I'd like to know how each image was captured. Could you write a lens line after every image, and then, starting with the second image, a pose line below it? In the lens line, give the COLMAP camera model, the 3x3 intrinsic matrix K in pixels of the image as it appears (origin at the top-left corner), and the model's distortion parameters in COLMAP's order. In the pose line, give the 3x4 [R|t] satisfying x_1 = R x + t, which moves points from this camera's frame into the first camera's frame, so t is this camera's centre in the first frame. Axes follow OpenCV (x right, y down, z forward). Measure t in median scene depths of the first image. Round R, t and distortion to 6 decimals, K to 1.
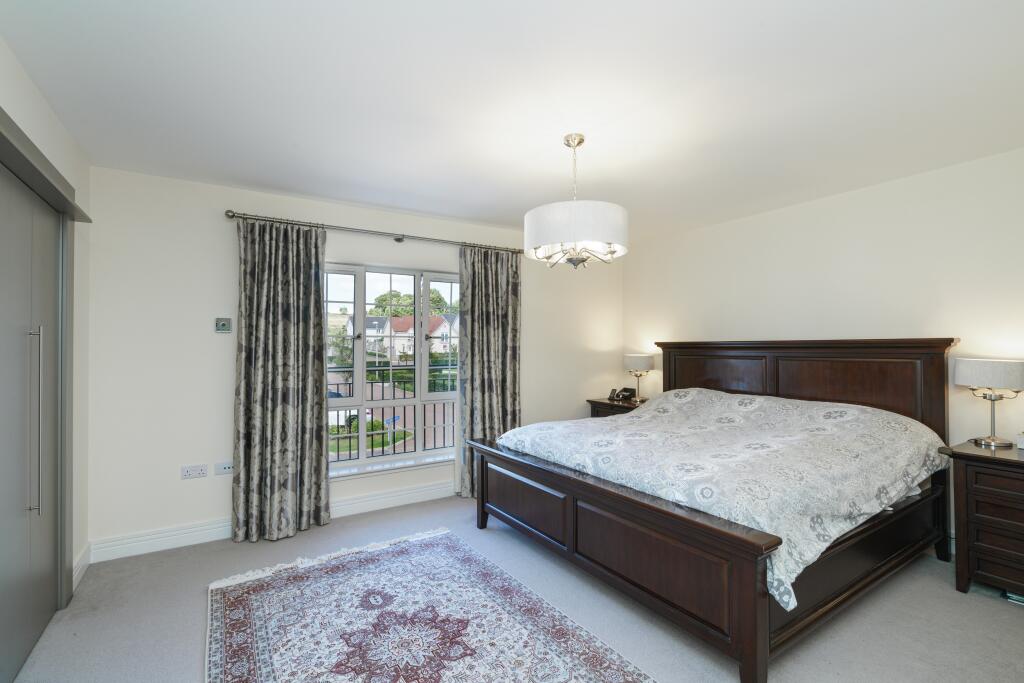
lens RADIAL K [[456.7, 0, 500.1], [0, 456.7, 342.0], [0, 0, 1]] dist [-0.007156, 0.000078]
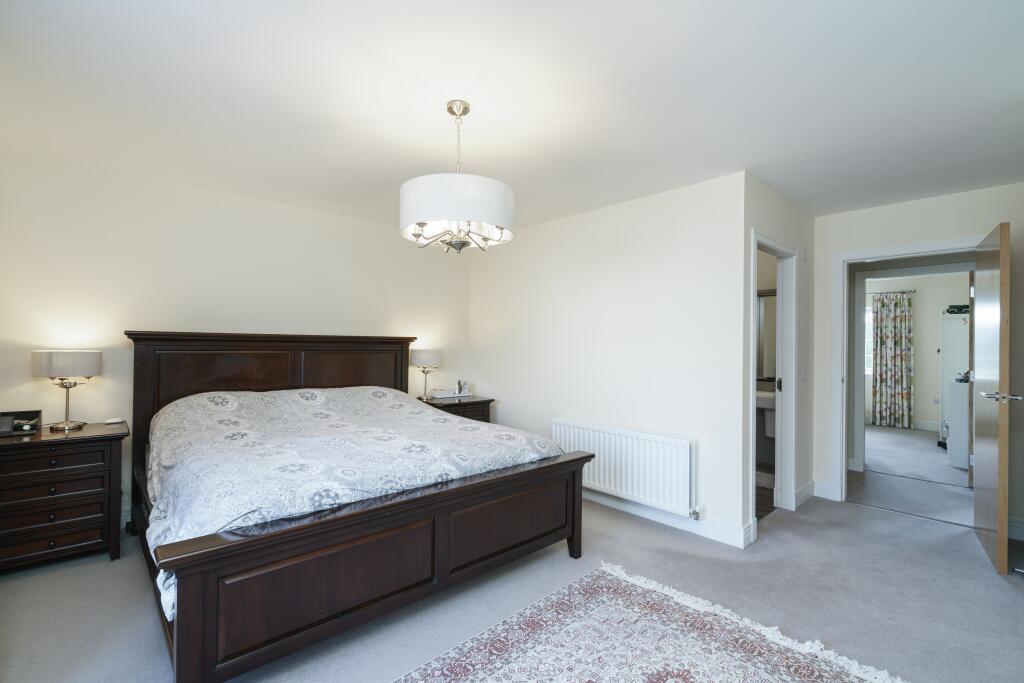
lens RADIAL K [[456.7, 0, 500.1], [0, 456.7, 342.0], [0, 0, 1]] dist [-0.007156, 0.000078]
pose [[-0.161383, 0.006892, 0.986868, -0.650796], [-0.022337, 0.999694, -0.010634, 0.019107], [-0.986639, -0.023760, -0.161180, 0.949154]]
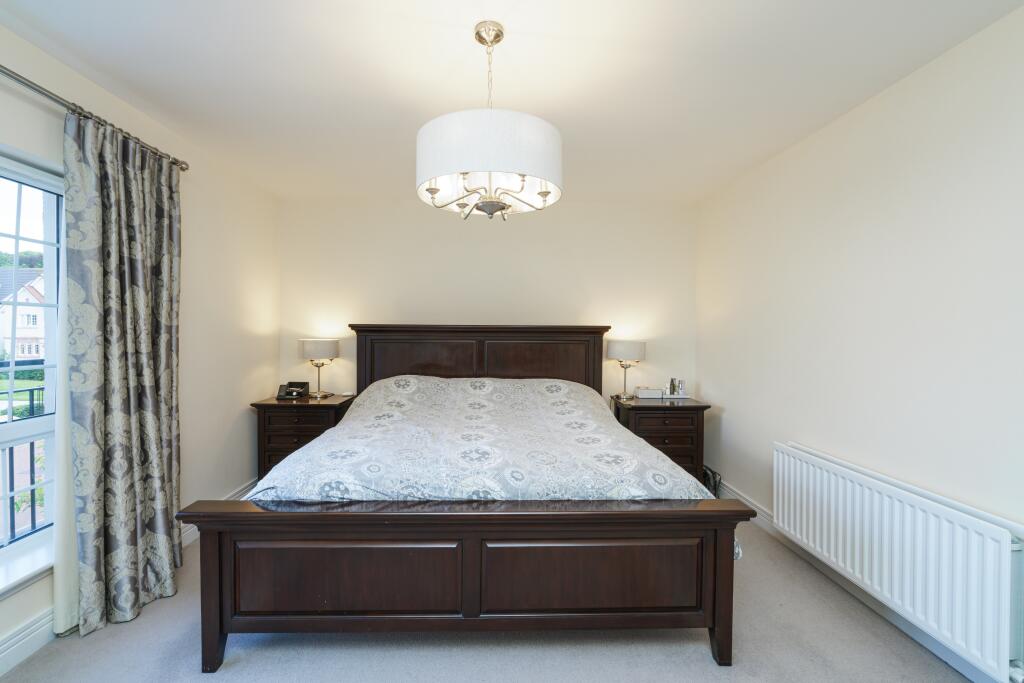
lens RADIAL K [[456.7, 0, 500.1], [0, 456.7, 342.0], [0, 0, 1]] dist [-0.007156, 0.000078]
pose [[0.511792, -0.012044, 0.859025, -0.389767], [-0.018665, 0.999510, 0.025133, 0.012265], [-0.858907, -0.028896, 0.511316, 0.556779]]
